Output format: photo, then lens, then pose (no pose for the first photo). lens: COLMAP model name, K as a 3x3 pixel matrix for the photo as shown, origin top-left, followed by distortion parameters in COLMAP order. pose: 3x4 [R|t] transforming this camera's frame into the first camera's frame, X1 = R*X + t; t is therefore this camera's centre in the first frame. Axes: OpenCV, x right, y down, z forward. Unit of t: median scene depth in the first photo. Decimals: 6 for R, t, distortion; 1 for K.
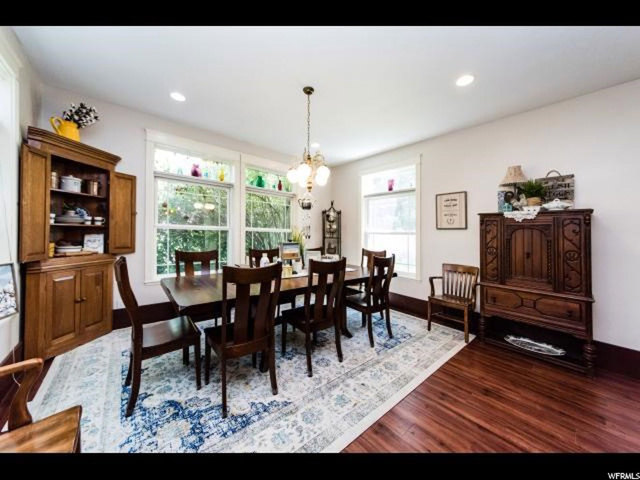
lens RADIAL K [[243.7, 0, 322.0], [0, 243.7, 234.2], [0, 0, 1]] dist [-0.009061, -0.000246]
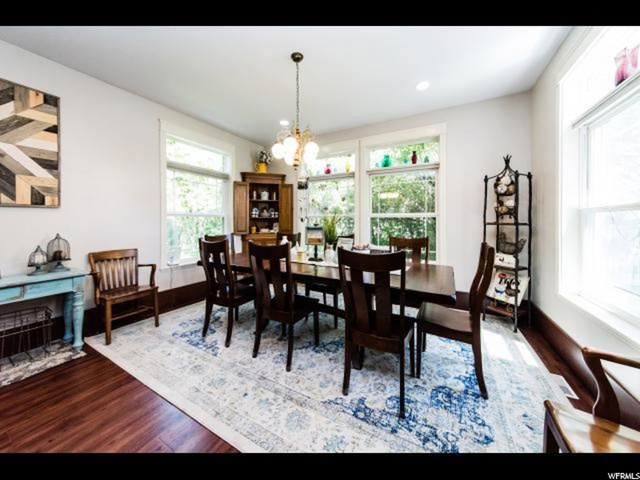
lens RADIAL K [[243.7, 0, 331.4], [0, 243.7, 221.8], [0, 0, 1]] dist [-0.009061, -0.000246]
pose [[0.304707, -0.011114, -0.952381, 0.875916], [0.009777, 0.999916, -0.008541, 0.016655], [0.952396, -0.006709, 0.304790, 0.837111]]
